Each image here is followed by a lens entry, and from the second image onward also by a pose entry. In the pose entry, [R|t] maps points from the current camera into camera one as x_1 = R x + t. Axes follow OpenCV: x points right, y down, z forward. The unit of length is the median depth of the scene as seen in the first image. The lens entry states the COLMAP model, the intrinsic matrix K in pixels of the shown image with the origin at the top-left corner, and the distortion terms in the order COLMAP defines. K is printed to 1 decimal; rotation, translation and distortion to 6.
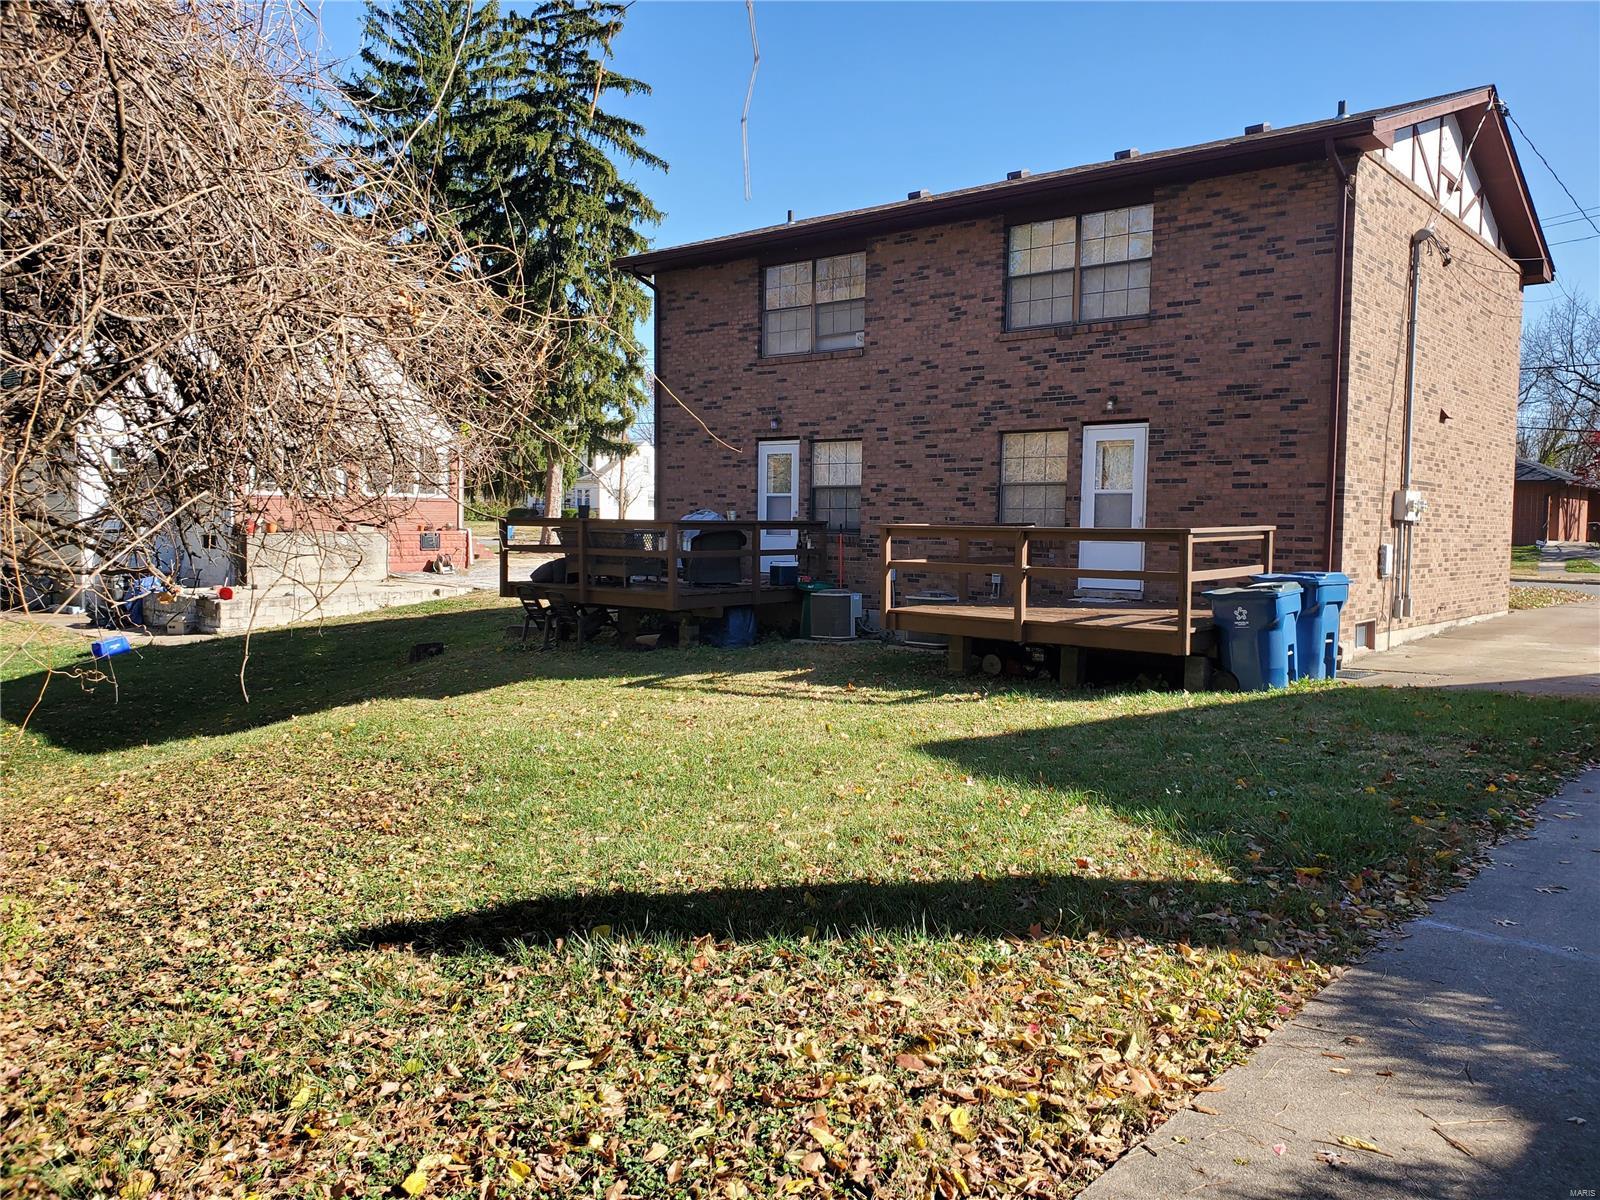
lens RADIAL K [[1246.9, 0, 816.4], [0, 1246.9, 605.2], [0, 0, 1]] dist [0.010298, 0.012477]
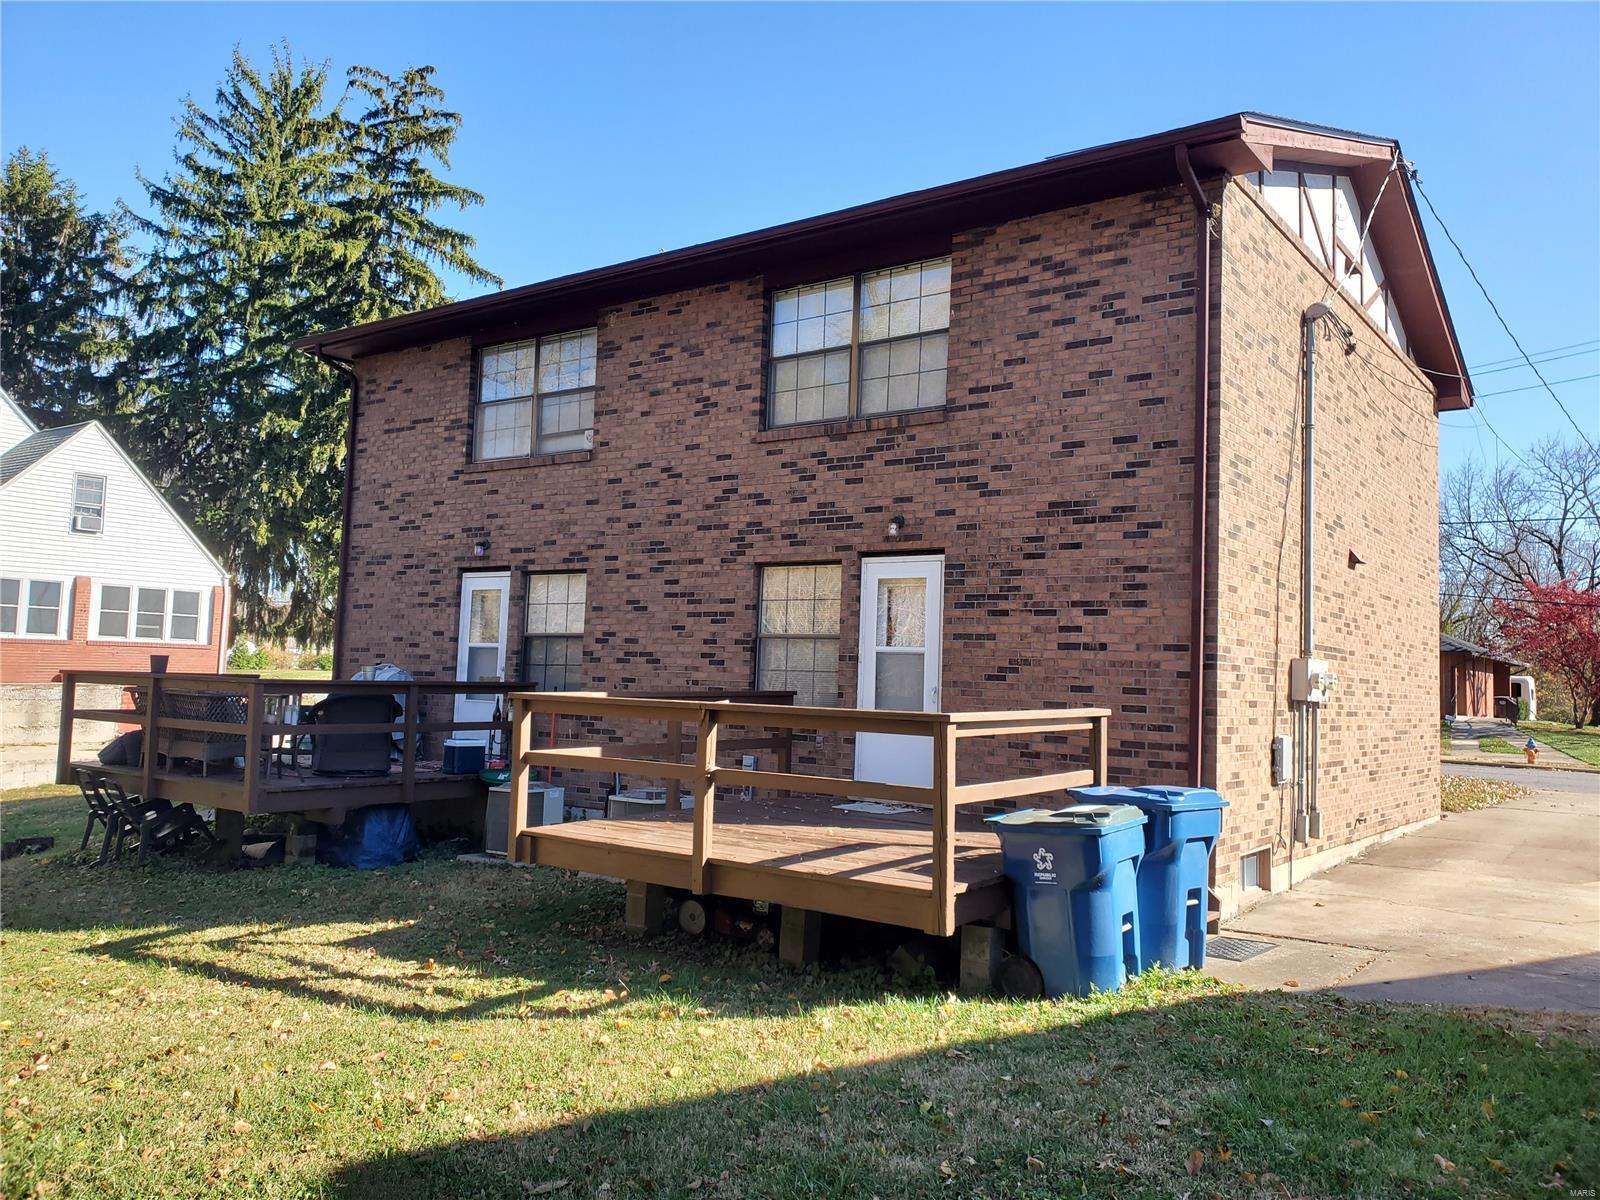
lens RADIAL K [[1230.4, 0, 800.0], [0, 1230.4, 600.0], [0, 0, 1]] dist [0.069493, -0.139622]
pose [[0.998397, 0.025706, 0.050417, 0.141647], [-0.019074, 0.991607, -0.127870, -0.028206], [-0.053281, 0.126704, 0.990509, 0.301544]]
